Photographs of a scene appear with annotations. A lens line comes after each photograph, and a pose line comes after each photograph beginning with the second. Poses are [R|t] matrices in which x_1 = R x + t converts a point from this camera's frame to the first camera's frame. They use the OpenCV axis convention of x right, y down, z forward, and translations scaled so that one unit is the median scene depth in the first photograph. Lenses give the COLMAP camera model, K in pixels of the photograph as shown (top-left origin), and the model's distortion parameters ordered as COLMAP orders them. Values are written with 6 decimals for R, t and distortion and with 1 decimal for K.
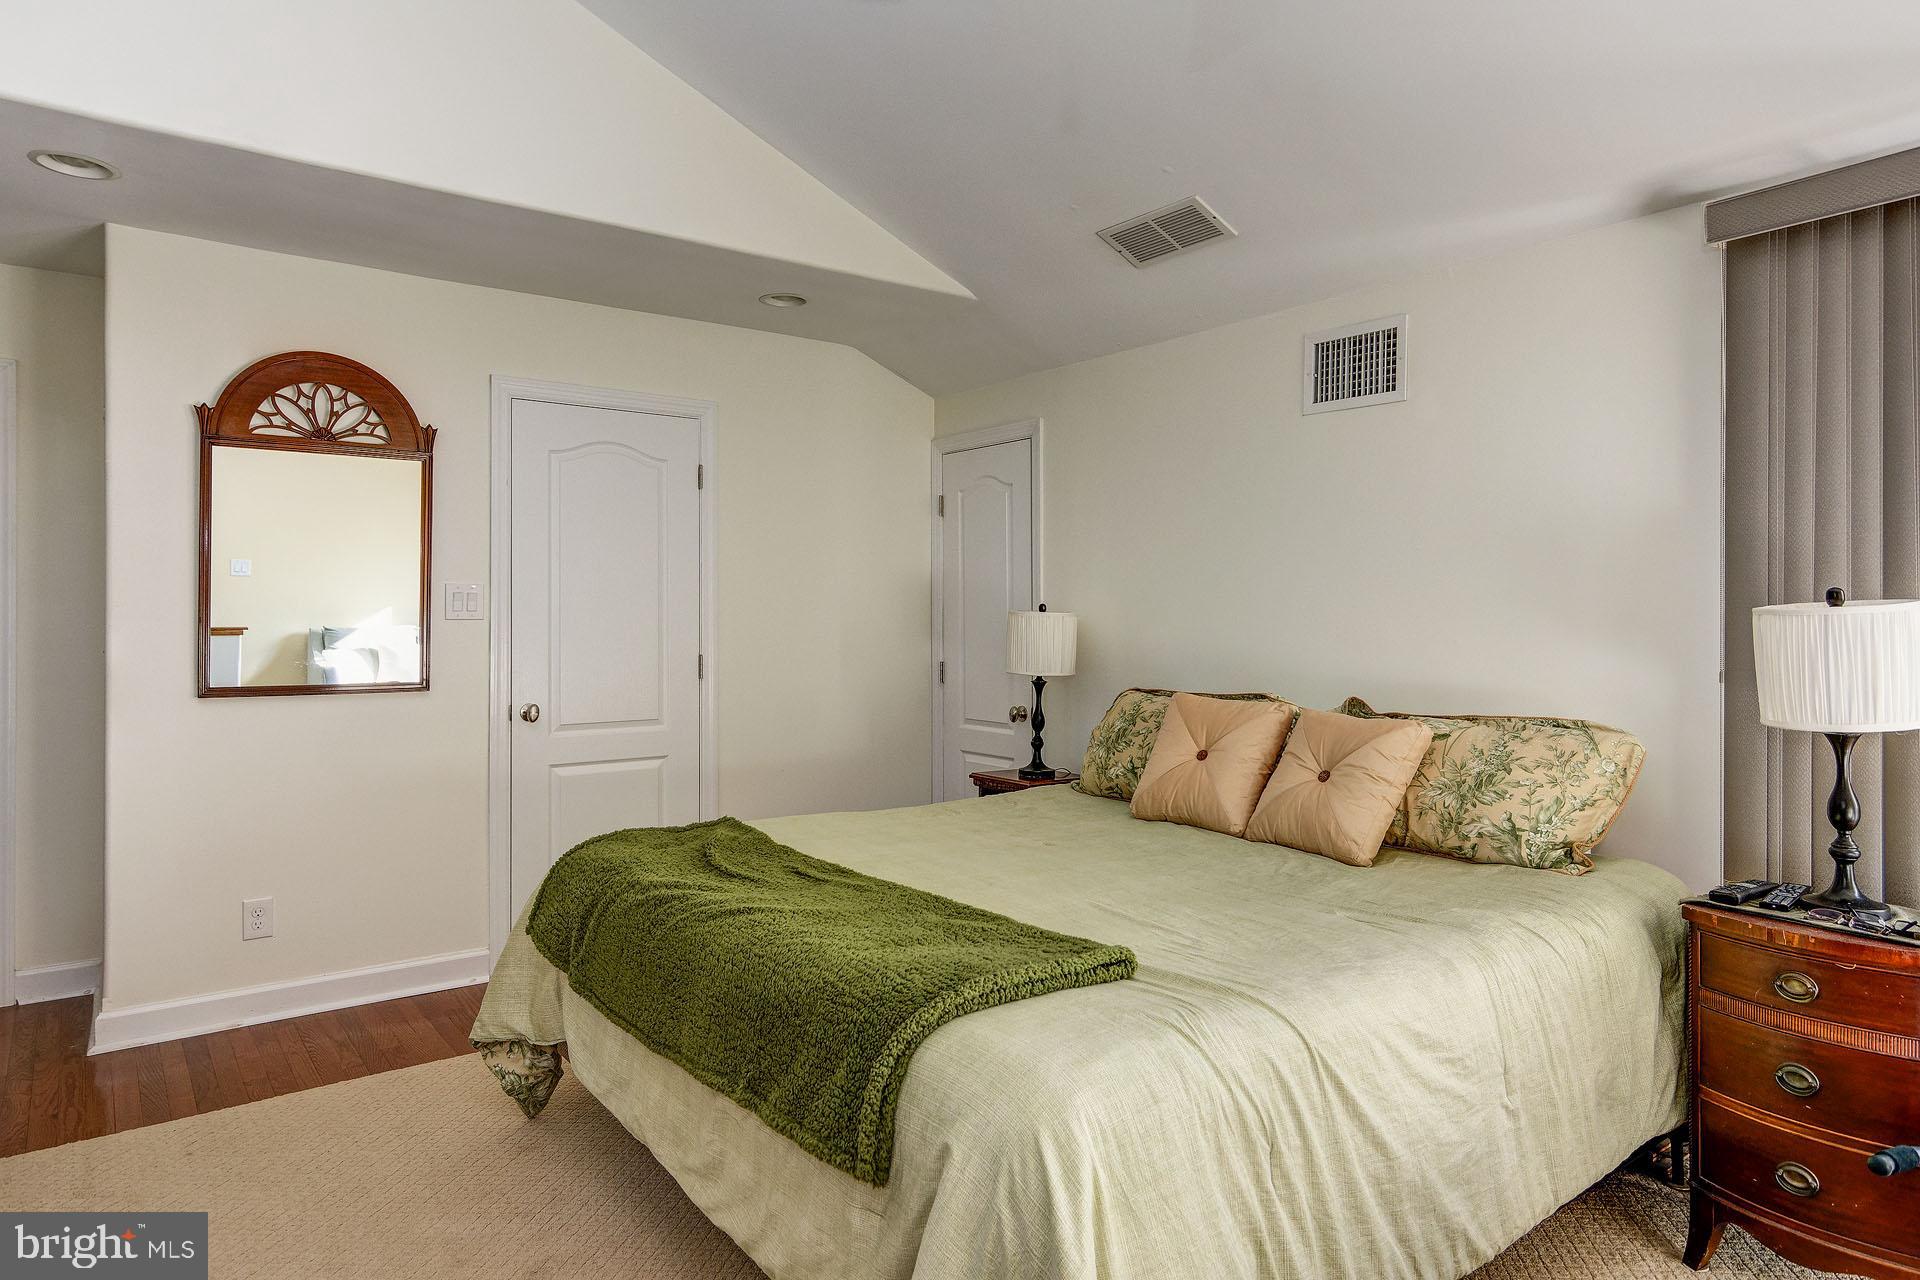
lens RADIAL K [[1139.8, 0, 964.7], [0, 1139.8, 619.5], [0, 0, 1]] dist [-0.002889, -0.001305]
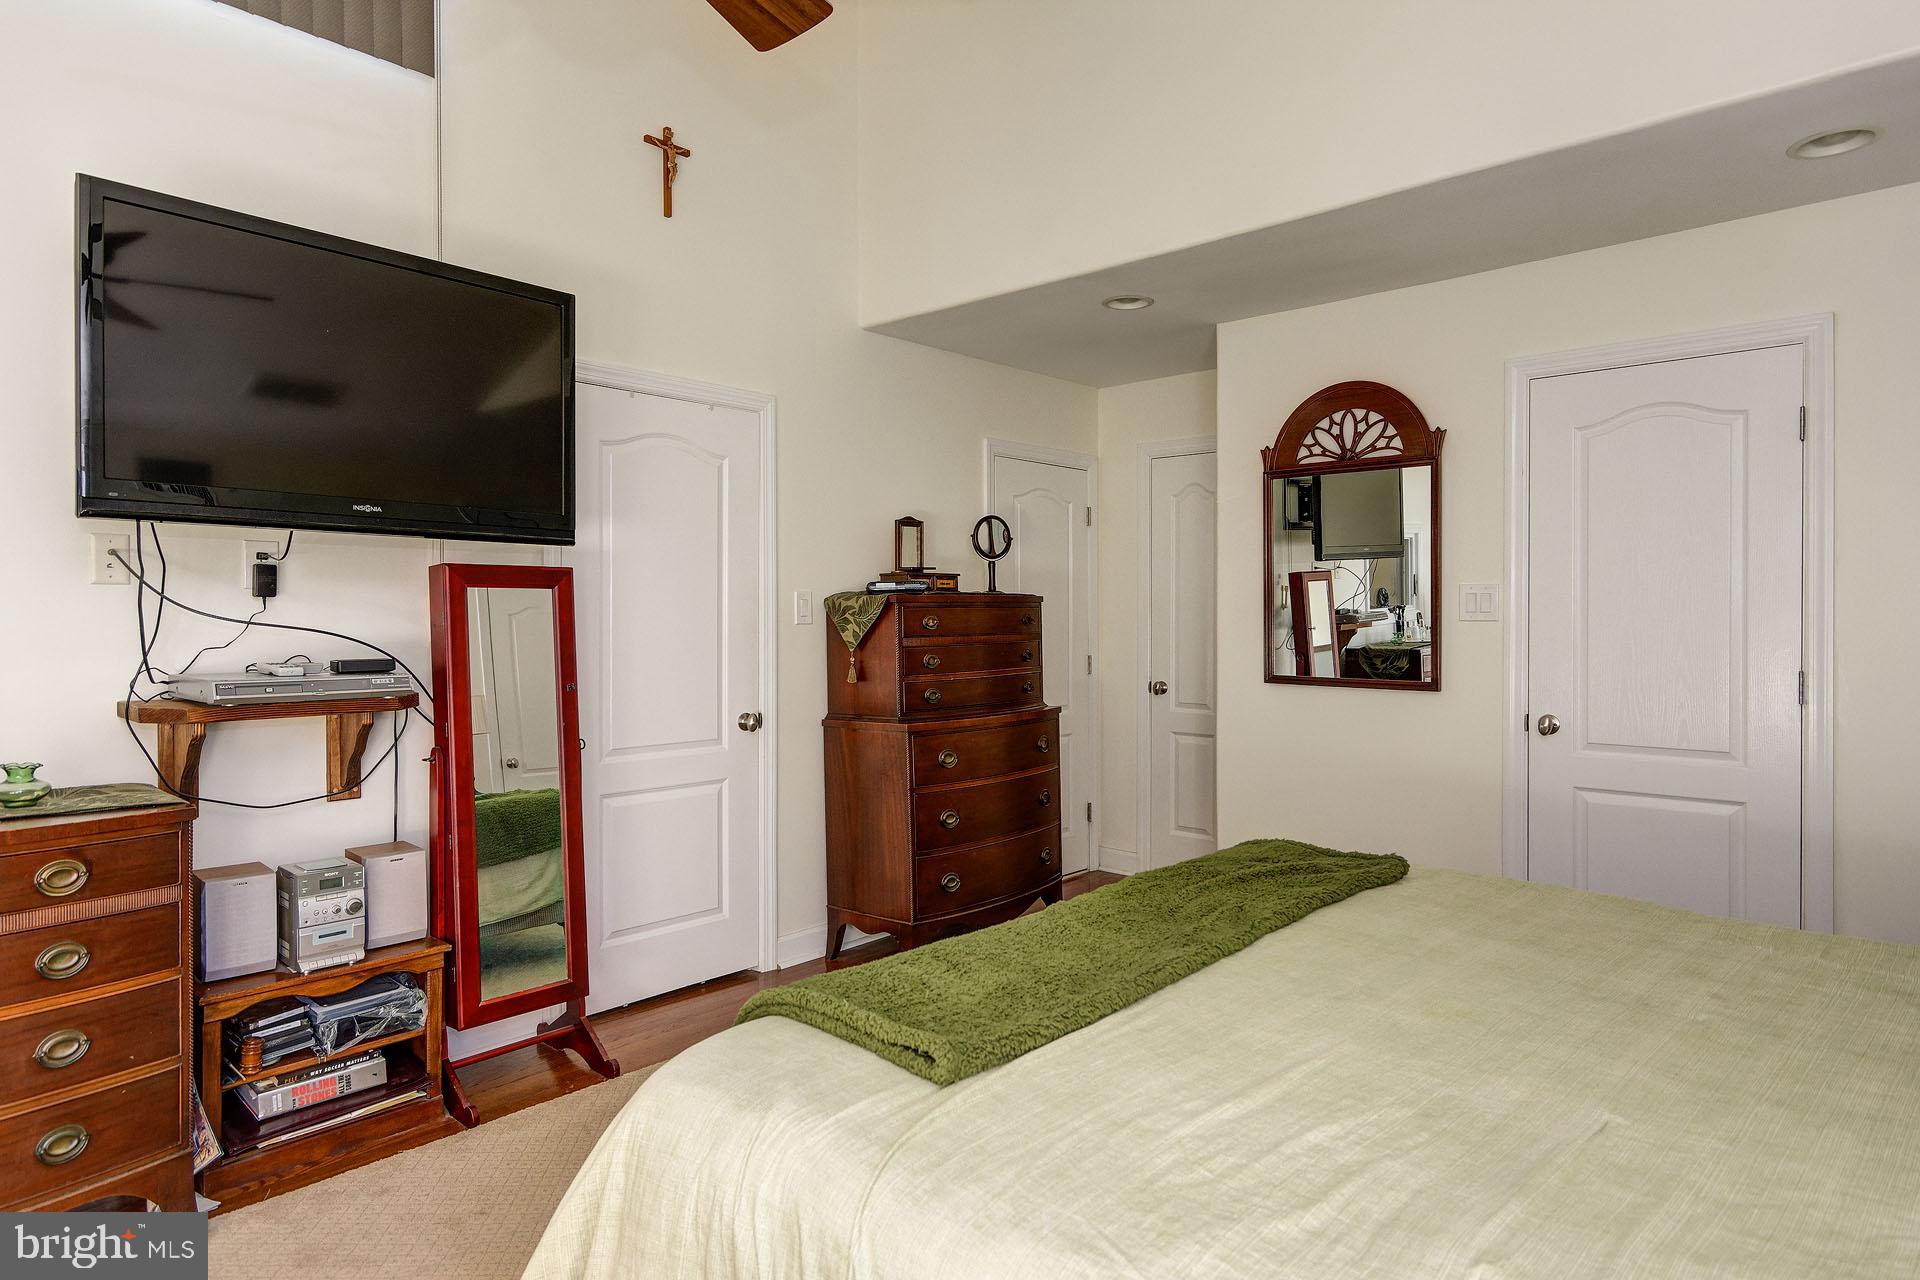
lens RADIAL K [[1139.8, 0, 964.7], [0, 1139.8, 619.5], [0, 0, 1]] dist [-0.002889, -0.001305]
pose [[0.170754, 0.005484, -0.985298, 0.471285], [0.006868, 0.999954, 0.006756, -0.011906], [0.985290, -0.007921, 0.170709, 0.438018]]
